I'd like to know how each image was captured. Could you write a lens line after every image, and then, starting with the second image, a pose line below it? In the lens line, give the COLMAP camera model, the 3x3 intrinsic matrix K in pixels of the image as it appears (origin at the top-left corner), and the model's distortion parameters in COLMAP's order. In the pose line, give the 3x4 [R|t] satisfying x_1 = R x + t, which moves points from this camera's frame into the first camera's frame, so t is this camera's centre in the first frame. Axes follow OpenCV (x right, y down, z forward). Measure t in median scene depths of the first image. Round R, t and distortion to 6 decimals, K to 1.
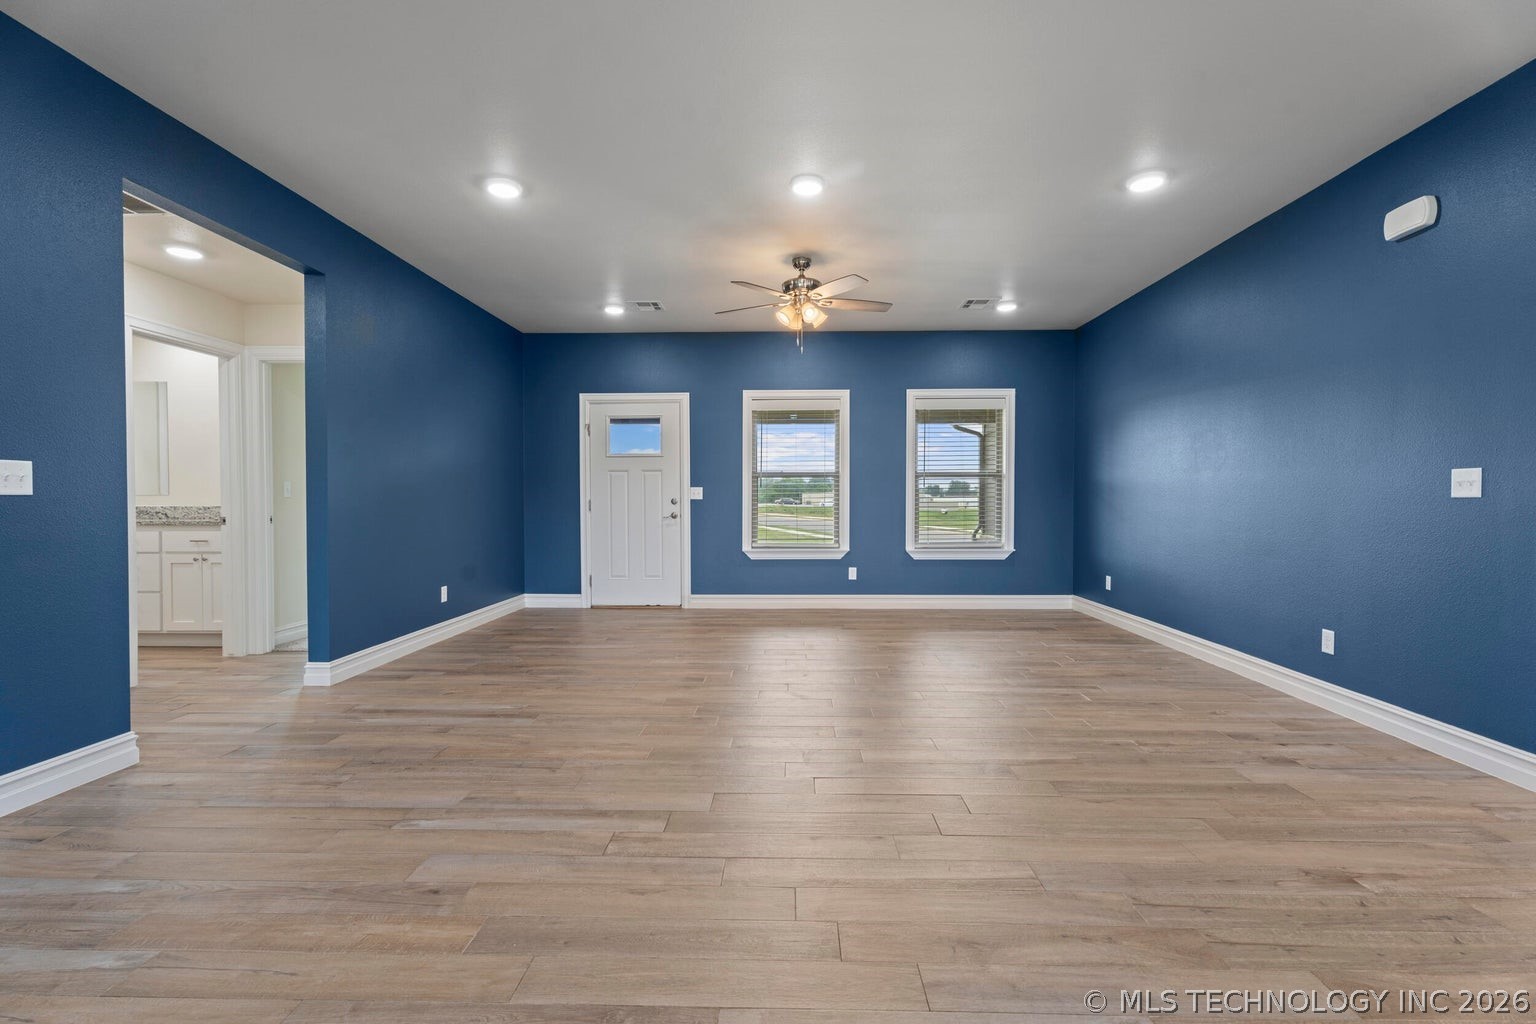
lens RADIAL K [[685.8, 0, 775.4], [0, 685.8, 506.2], [0, 0, 1]] dist [0.004909, -0.002173]
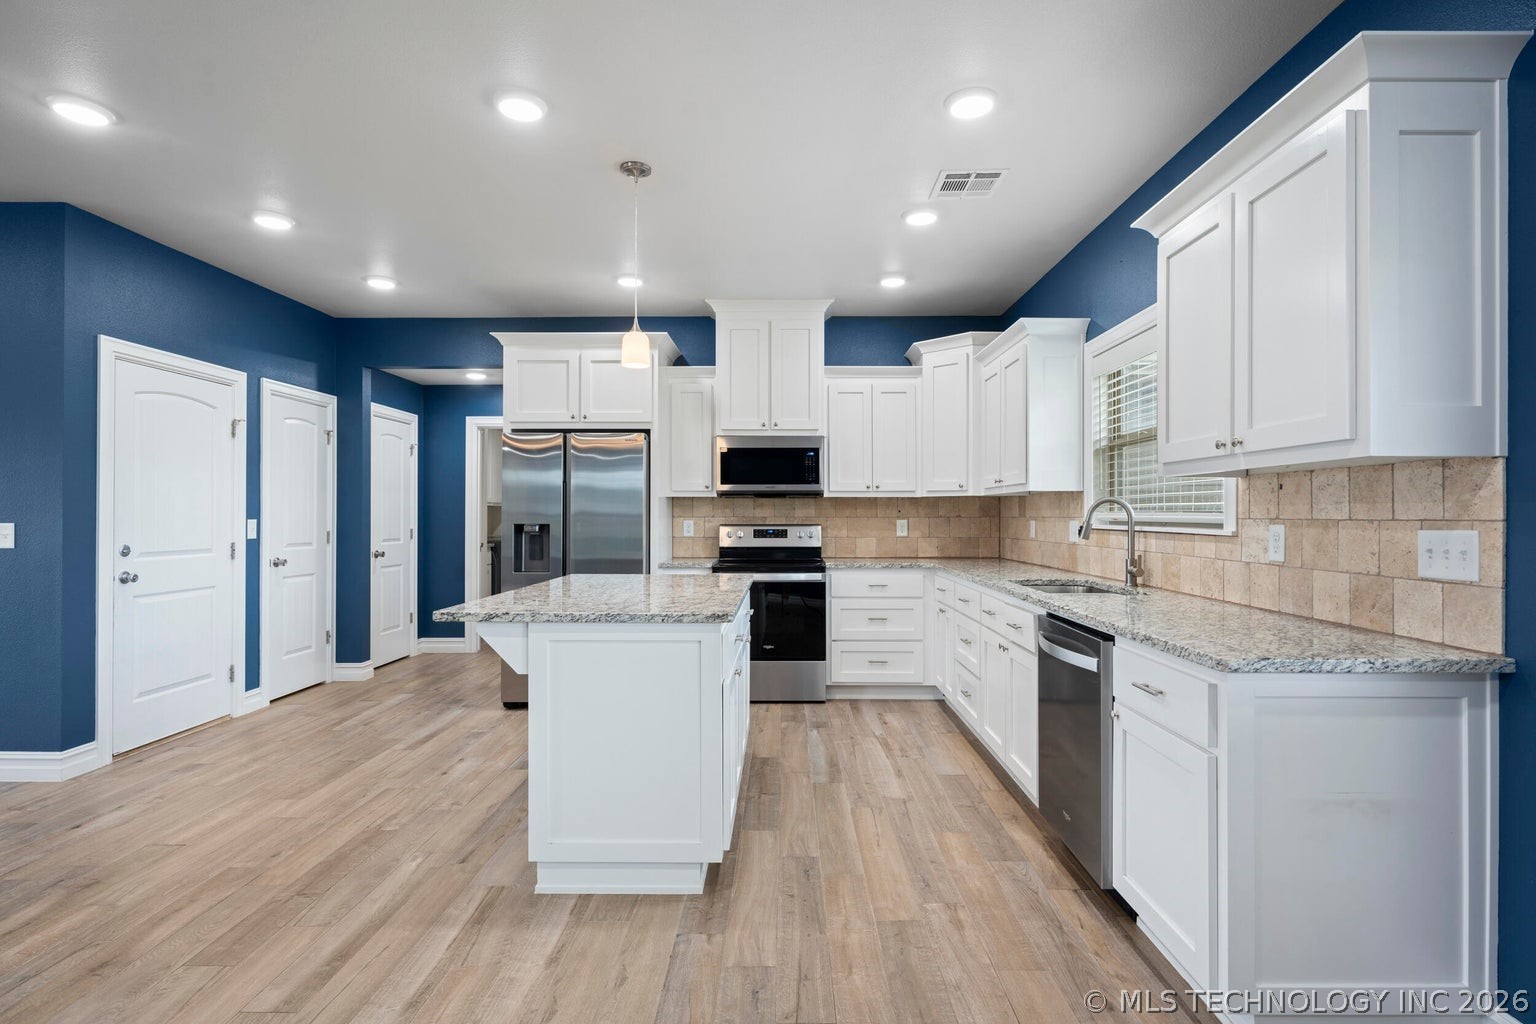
lens RADIAL K [[746.6, 0, 778.7], [0, 746.6, 516.6], [0, 0, 1]] dist [-0.001975, -0.000785]
pose [[-0.014136, -0.002368, 0.999897, -0.108647], [0.009452, 0.999952, 0.002502, -0.024117], [-0.999855, 0.009486, -0.014113, -0.118638]]
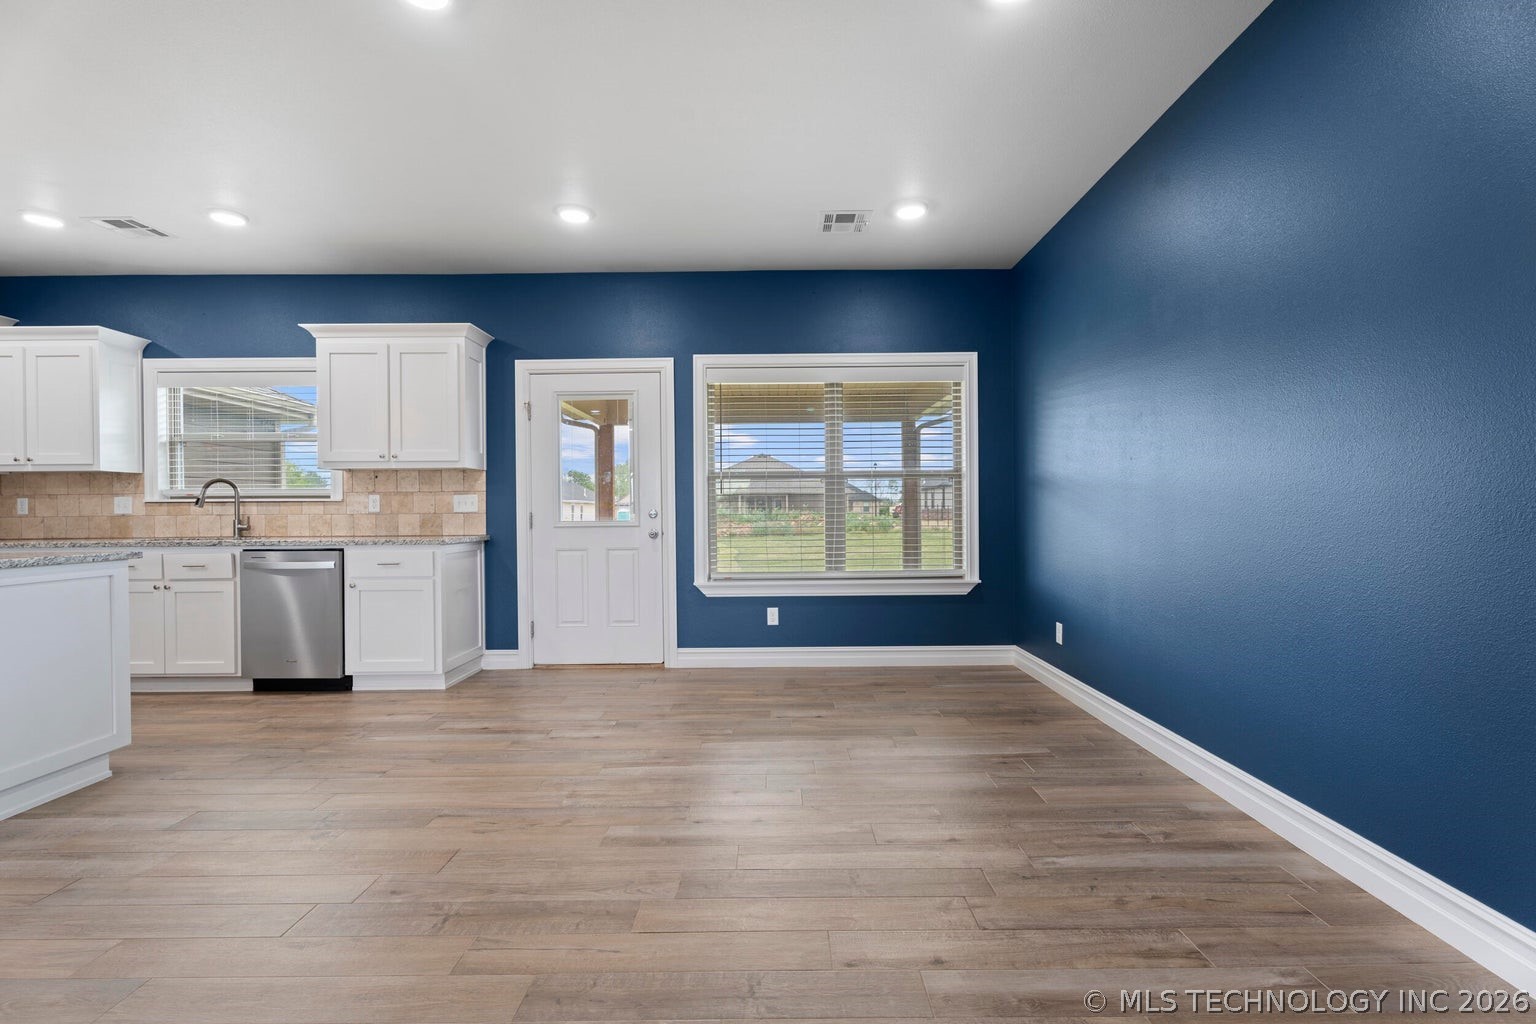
lens RADIAL K [[685.8, 0, 779.7], [0, 685.8, 513.6], [0, 0, 1]] dist [0.004909, -0.002173]
pose [[-0.999630, 0.008512, -0.025824, -0.147900], [0.008137, 0.999860, 0.014598, -0.004675], [0.025944, 0.014382, -0.999560, 0.348630]]
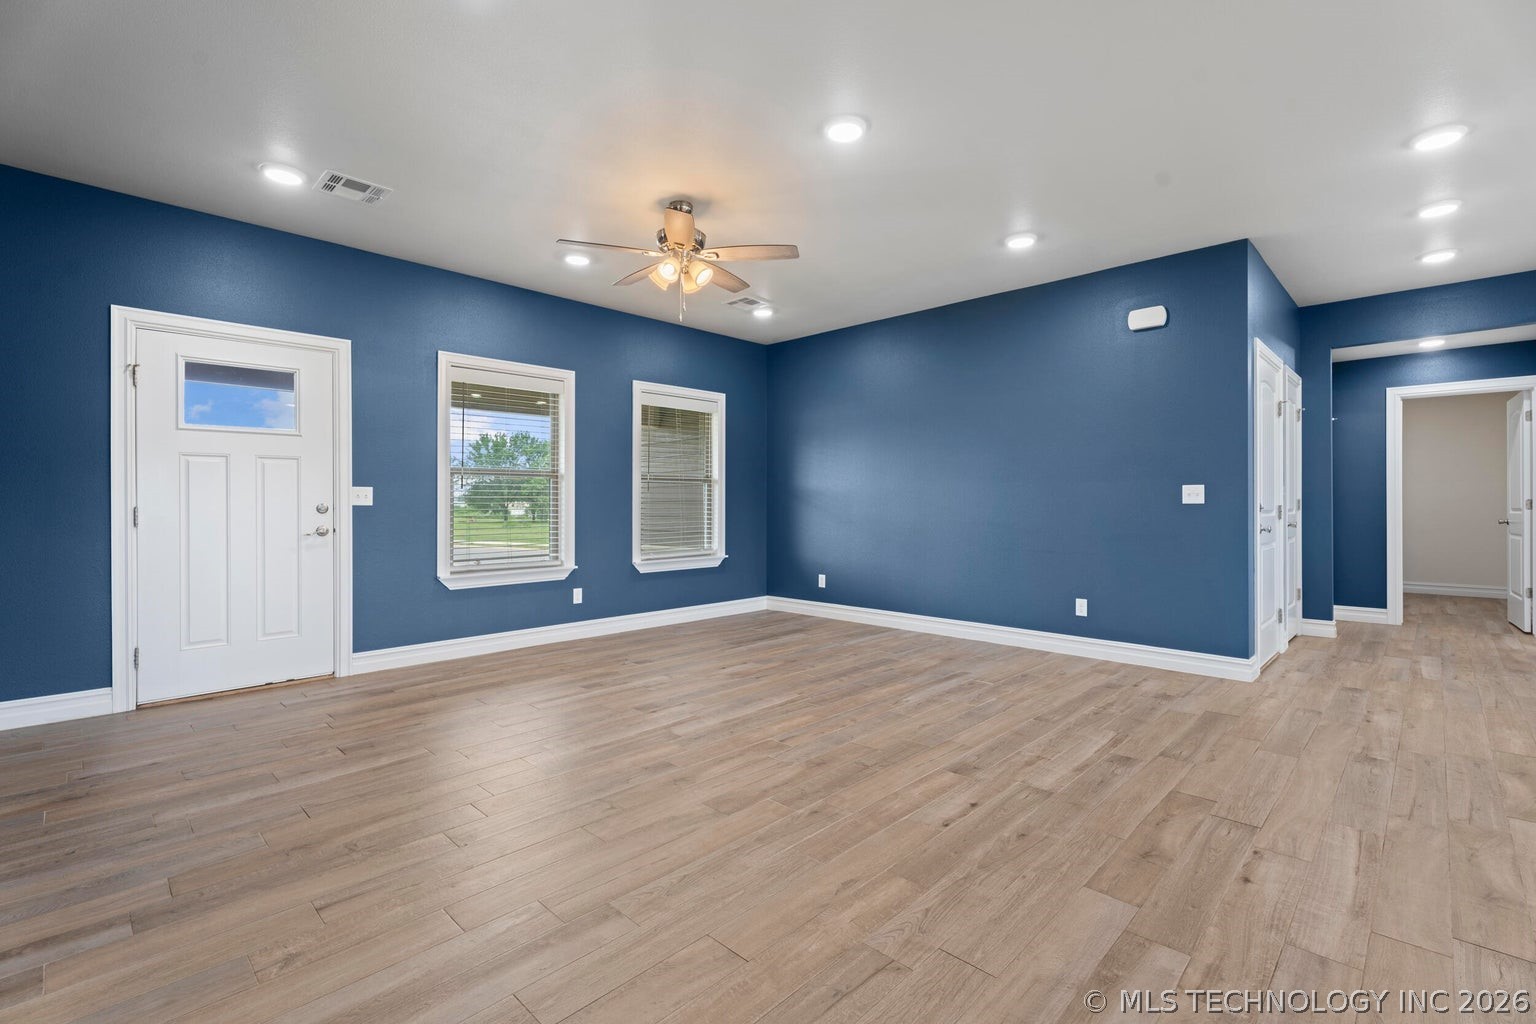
lens RADIAL K [[685.8, 0, 777.7], [0, 685.8, 503.2], [0, 0, 1]] dist [0.004909, -0.002173]
pose [[0.673866, 0.001490, 0.738852, -0.332771], [0.008210, 0.999921, -0.009504, -0.002813], [-0.738808, 0.012470, 0.673801, 0.272087]]
